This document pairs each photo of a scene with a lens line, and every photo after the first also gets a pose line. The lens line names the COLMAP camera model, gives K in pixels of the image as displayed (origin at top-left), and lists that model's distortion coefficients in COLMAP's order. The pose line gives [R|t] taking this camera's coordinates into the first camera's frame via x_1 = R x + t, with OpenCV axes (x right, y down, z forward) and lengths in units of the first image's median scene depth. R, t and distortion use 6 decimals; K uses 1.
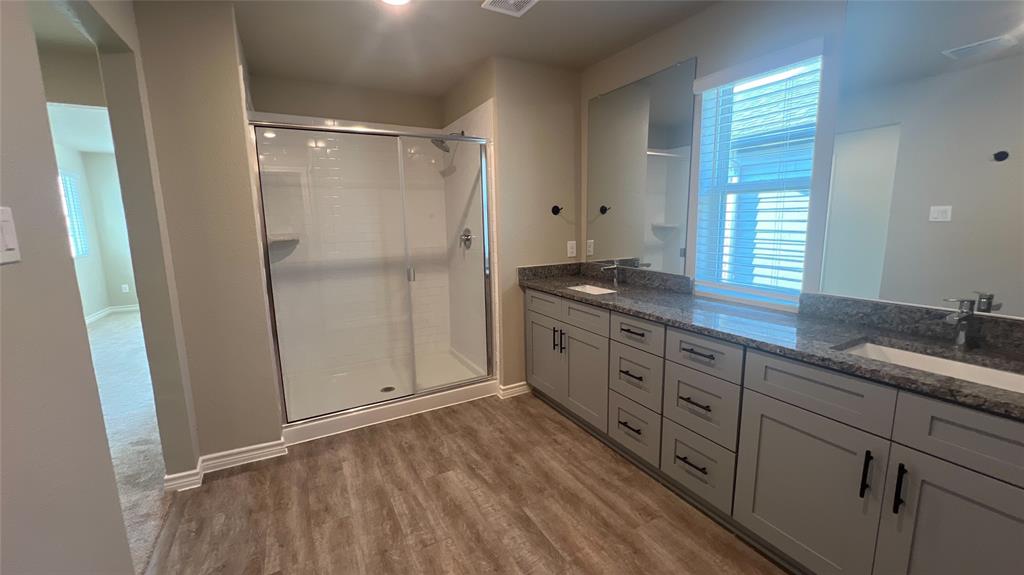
lens RADIAL K [[405.8, 0, 513.0], [0, 405.8, 289.7], [0, 0, 1]] dist [-0.001469, -0.000289]
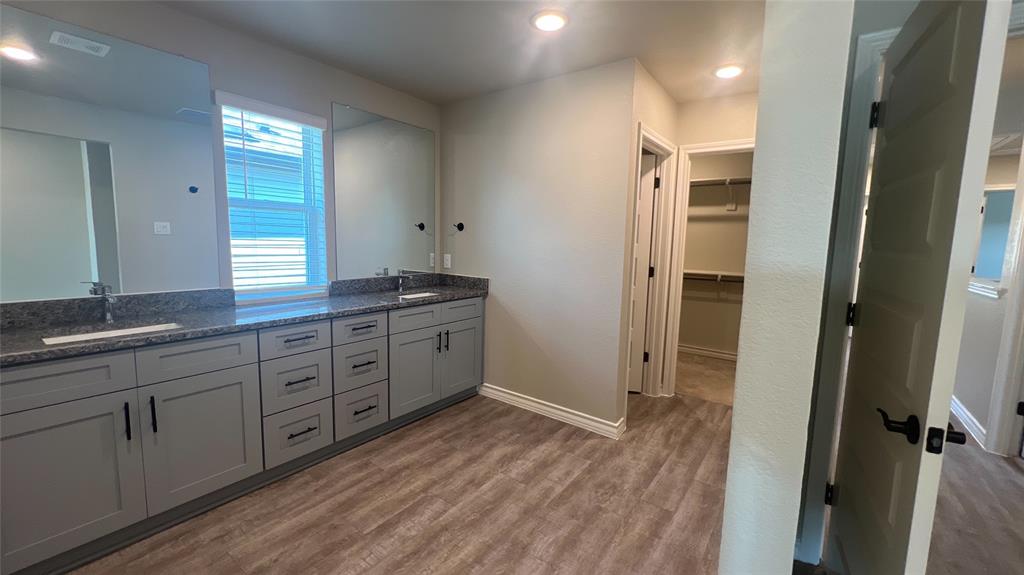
lens RADIAL K [[404.8, 0, 510.4], [0, 404.8, 280.6], [0, 0, 1]] dist [0.000024, -0.000038]
pose [[-0.408590, -0.090782, 0.908192, -0.933886], [0.135784, 0.977923, 0.158840, -0.145261], [-0.902561, 0.188218, -0.387243, 0.965252]]
